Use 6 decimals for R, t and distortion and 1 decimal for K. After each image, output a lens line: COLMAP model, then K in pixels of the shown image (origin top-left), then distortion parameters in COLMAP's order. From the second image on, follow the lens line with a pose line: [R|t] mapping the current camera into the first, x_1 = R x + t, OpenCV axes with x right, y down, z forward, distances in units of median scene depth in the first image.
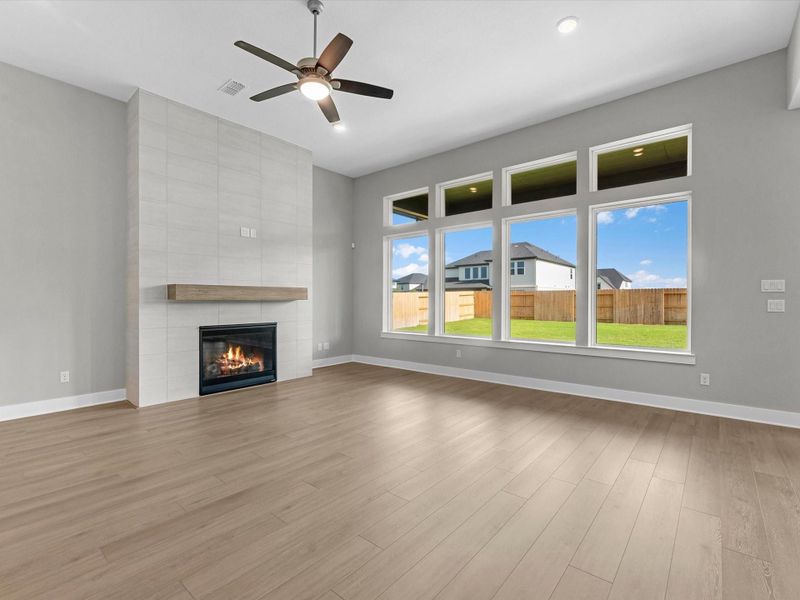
lens RADIAL K [[375.7, 0, 396.3], [0, 375.7, 296.0], [0, 0, 1]] dist [-0.014235, 0.000252]
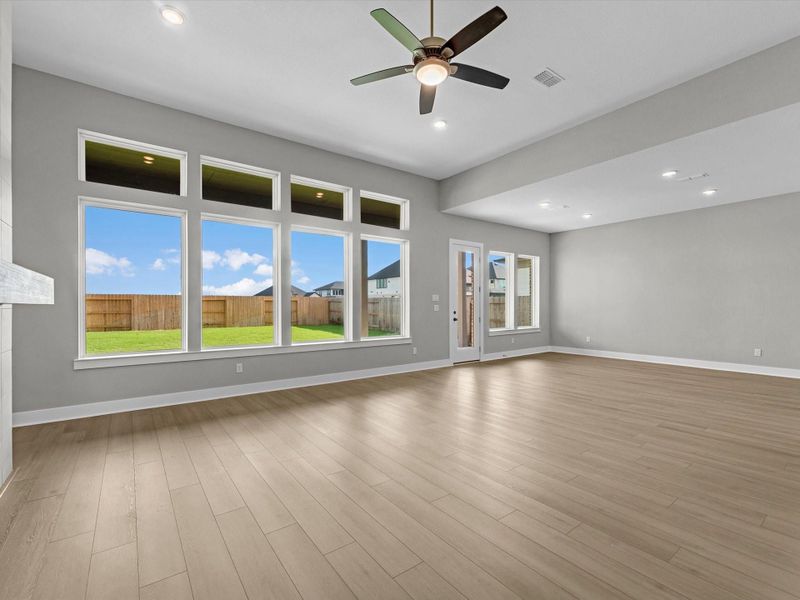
lens RADIAL K [[375.7, 0, 381.3], [0, 375.7, 310.5], [0, 0, 1]] dist [-0.014235, 0.000252]
pose [[0.232043, -0.012622, 0.972624, -0.295756], [-0.008215, 0.999855, 0.014936, 0.003266], [-0.972671, -0.011456, 0.231905, 0.234839]]
